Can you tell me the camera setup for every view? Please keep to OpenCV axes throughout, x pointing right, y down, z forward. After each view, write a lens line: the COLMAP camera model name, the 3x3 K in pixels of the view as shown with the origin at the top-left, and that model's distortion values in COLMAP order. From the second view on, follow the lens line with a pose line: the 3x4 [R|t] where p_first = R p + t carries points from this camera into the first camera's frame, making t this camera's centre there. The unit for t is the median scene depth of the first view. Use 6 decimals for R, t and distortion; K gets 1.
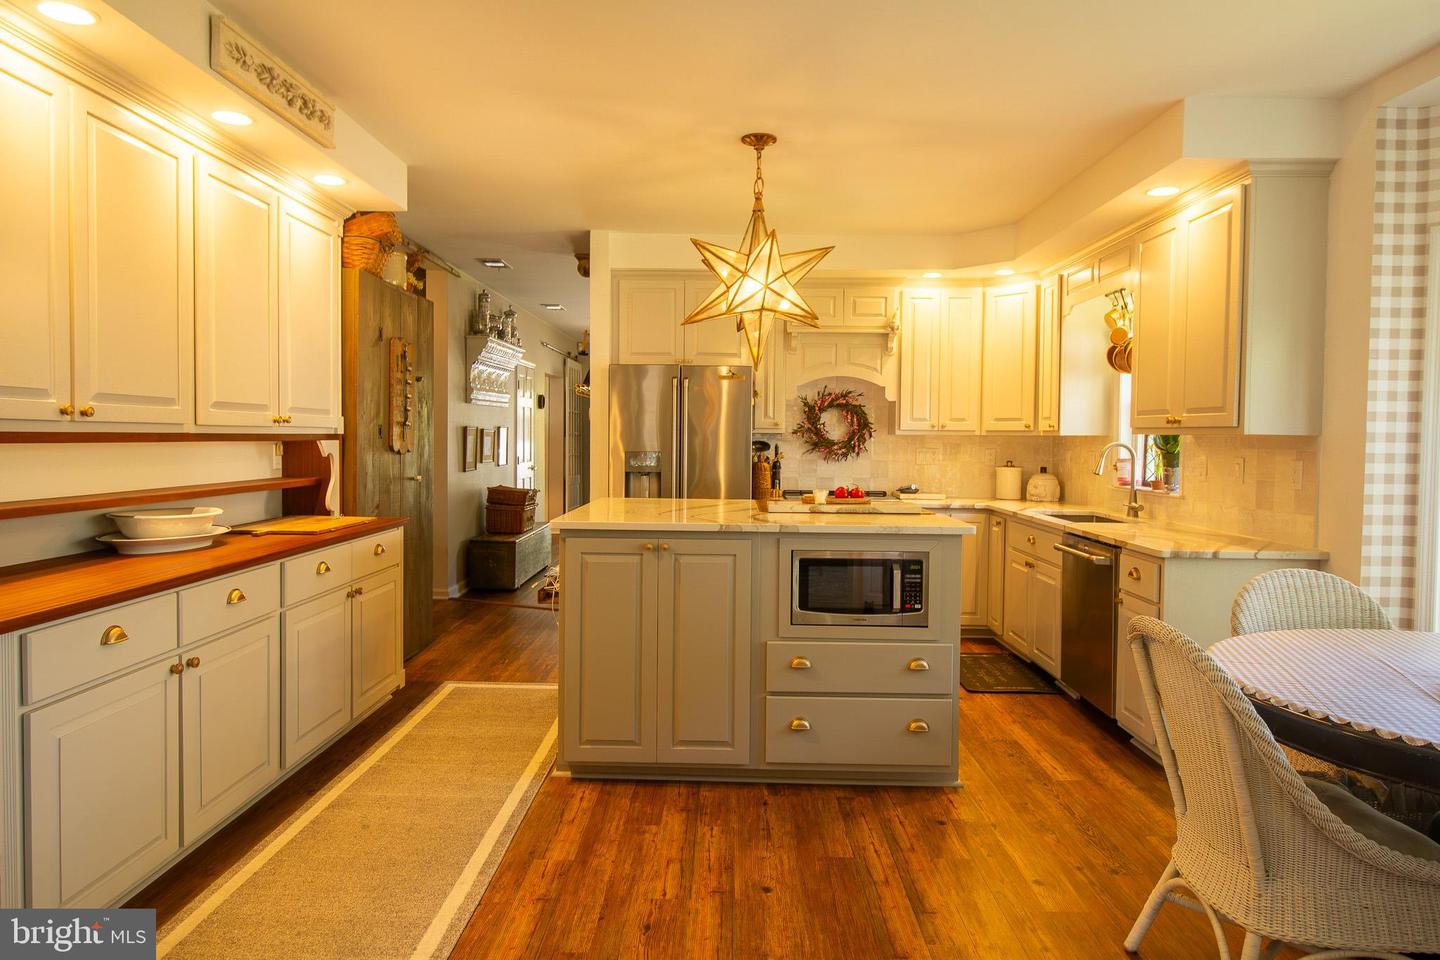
lens RADIAL K [[856.7, 0, 697.1], [0, 856.7, 467.2], [0, 0, 1]] dist [0.008722, -0.007274]
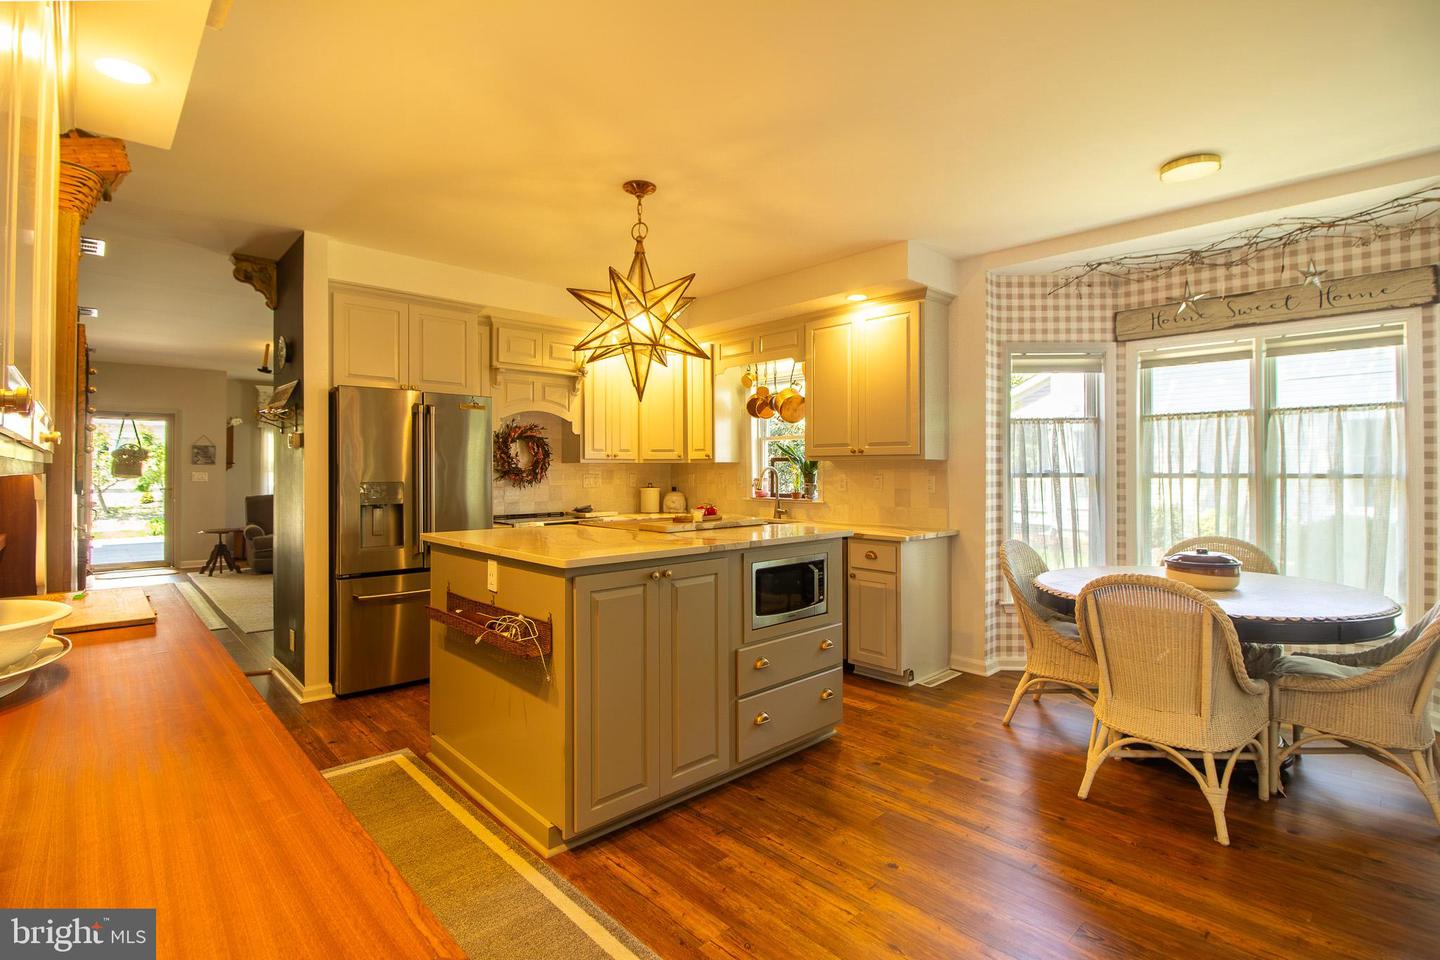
lens RADIAL K [[676.3, 0, 691.1], [0, 676.3, 469.7], [0, 0, 1]] dist [-0.002726, -0.009875]
pose [[0.719292, -0.011777, 0.694608, -0.323804], [0.034522, 0.999227, -0.018807, -0.006553], [-0.693850, 0.037507, 0.719142, 0.243334]]
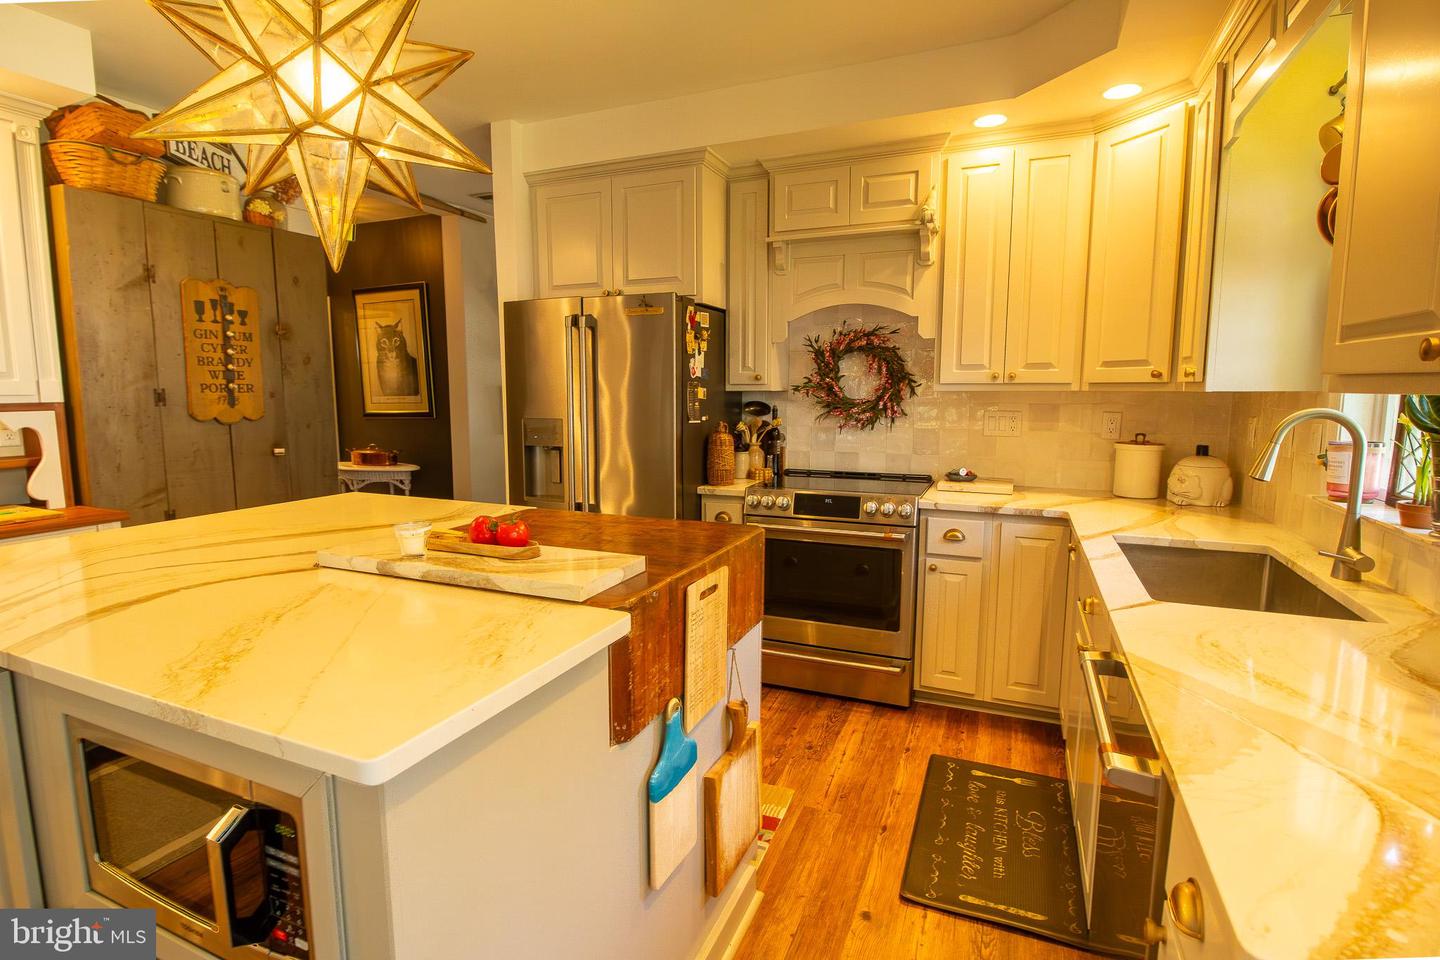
lens RADIAL K [[676.3, 0, 717.0], [0, 676.3, 474.8], [0, 0, 1]] dist [-0.002726, -0.009875]
pose [[0.928380, 0.037100, -0.369775, 0.289392], [-0.004858, 0.996131, 0.087748, -0.020391], [0.371600, -0.079667, 0.924968, 0.493162]]
